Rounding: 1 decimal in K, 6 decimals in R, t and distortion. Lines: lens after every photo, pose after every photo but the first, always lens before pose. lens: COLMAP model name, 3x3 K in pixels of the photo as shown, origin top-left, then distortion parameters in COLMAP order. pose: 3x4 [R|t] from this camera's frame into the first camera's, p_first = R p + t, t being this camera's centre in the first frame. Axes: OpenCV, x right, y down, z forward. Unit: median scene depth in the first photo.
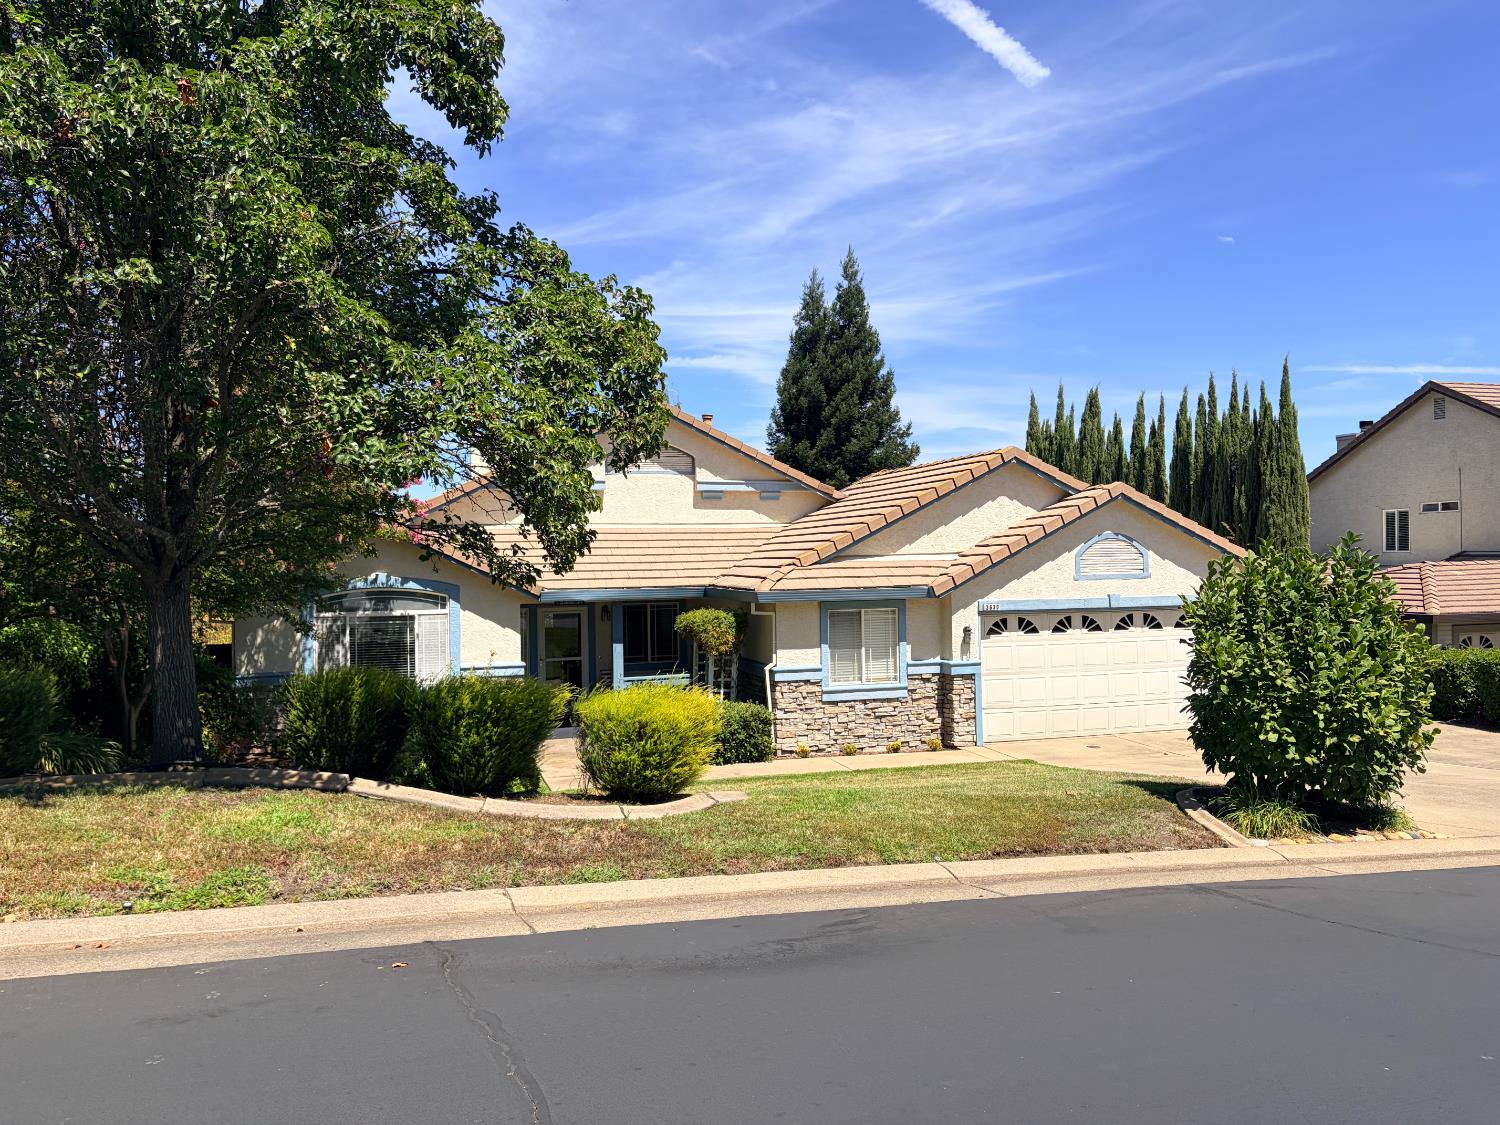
lens RADIAL K [[1230.6, 0, 750.0], [0, 1230.6, 562.5], [0, 0, 1]] dist [0.078217, -0.000743]
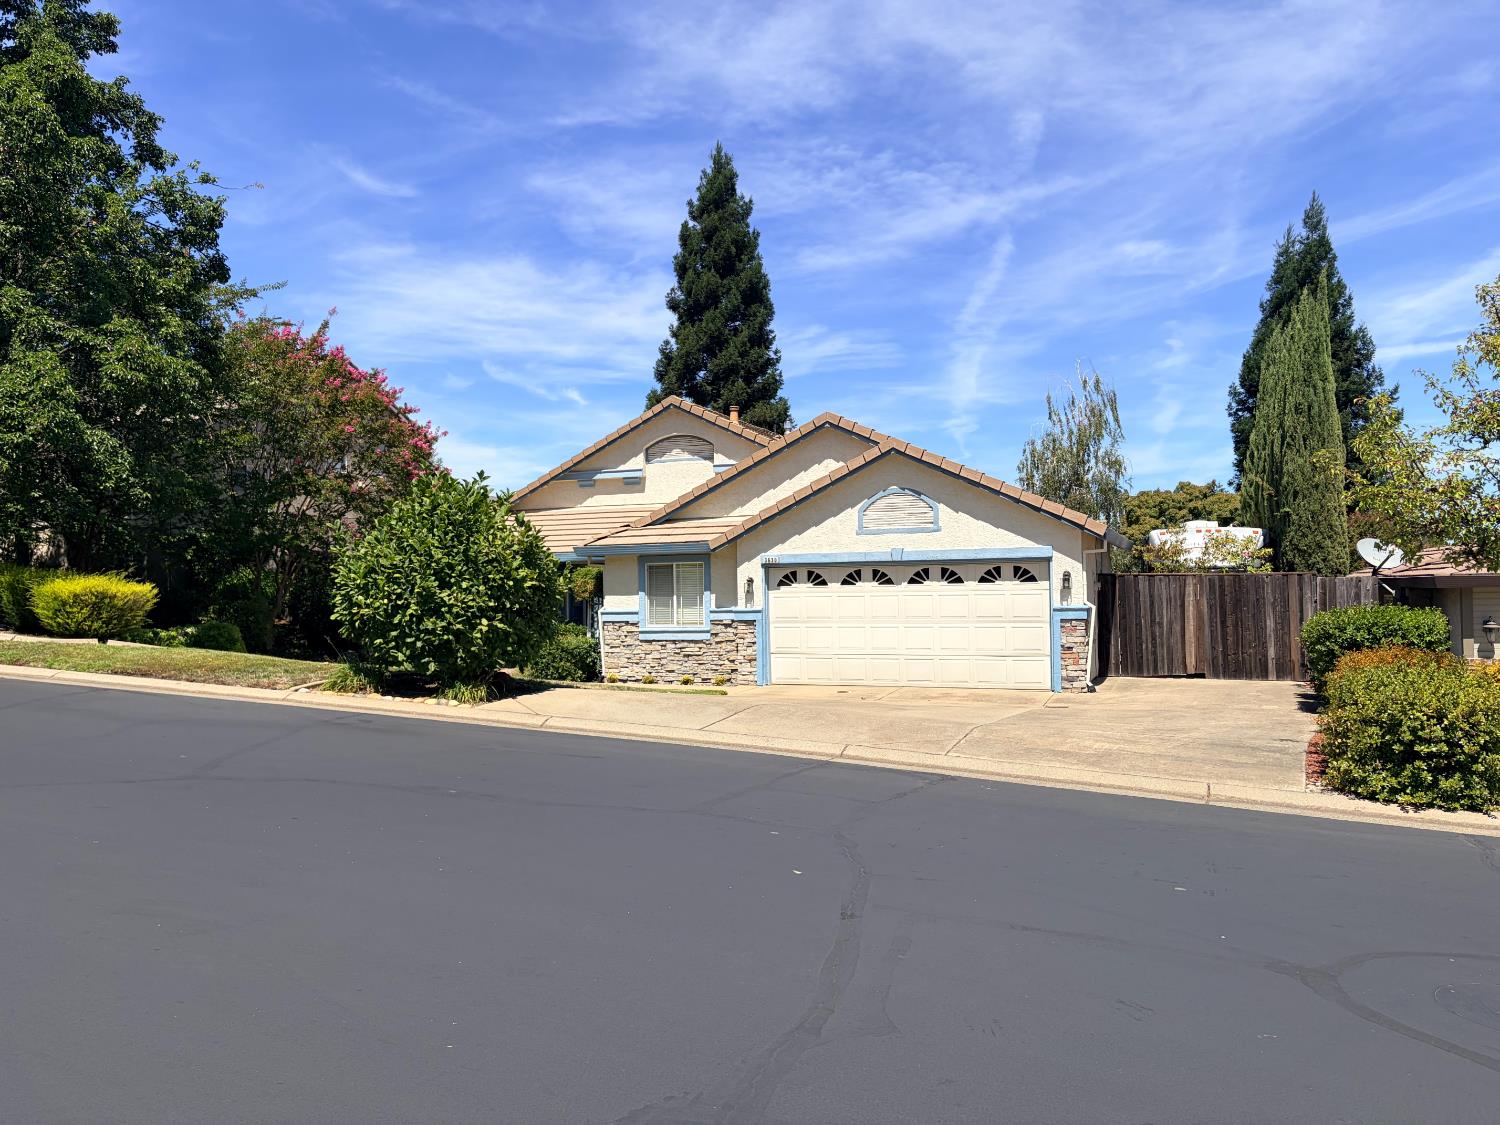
lens RADIAL K [[1148.6, 0, 750.0], [0, 1148.6, 562.5], [0, 0, 1]] dist [0.041226, -0.014208]
pose [[0.768620, -0.010908, -0.639613, 0.816784], [0.006416, 0.999936, -0.009343, 0.046392], [0.639673, 0.003077, 0.768641, 0.197723]]
